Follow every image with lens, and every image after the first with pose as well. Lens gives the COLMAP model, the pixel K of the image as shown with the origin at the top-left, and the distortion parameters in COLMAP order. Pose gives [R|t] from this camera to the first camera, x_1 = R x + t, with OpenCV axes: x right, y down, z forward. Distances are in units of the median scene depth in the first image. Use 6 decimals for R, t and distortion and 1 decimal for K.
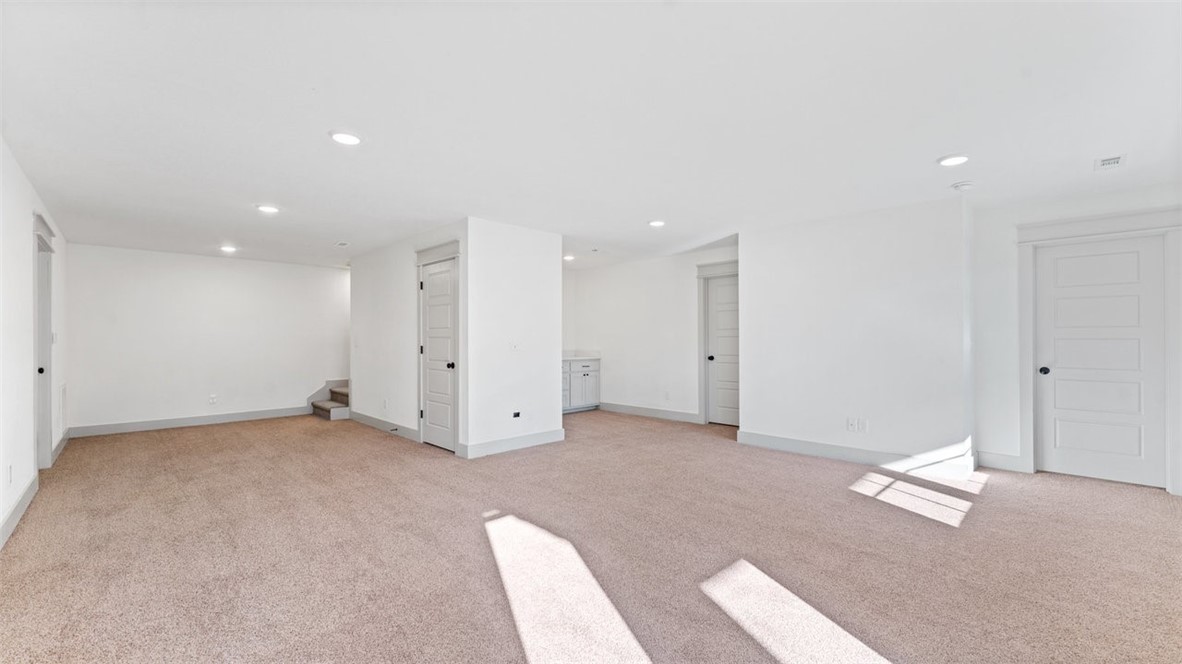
lens RADIAL K [[476.7, 0, 591.6], [0, 476.7, 333.4], [0, 0, 1]] dist [-0.002414, -0.000389]
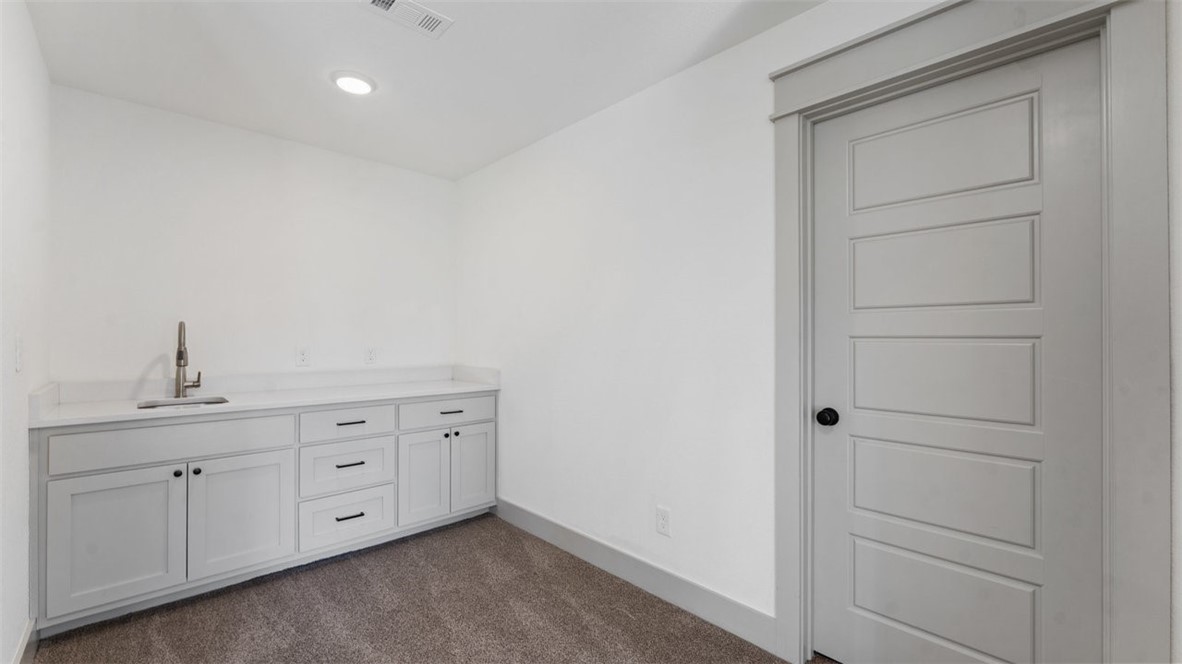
lens RADIAL K [[476.7, 0, 584.7], [0, 476.7, 339.6], [0, 0, 1]] dist [-0.002414, -0.000389]
pose [[0.999051, 0.000957, -0.043548, 0.120400], [-0.000018, 0.999768, 0.021559, 0.003188], [0.043559, -0.021537, 0.998819, 0.686448]]
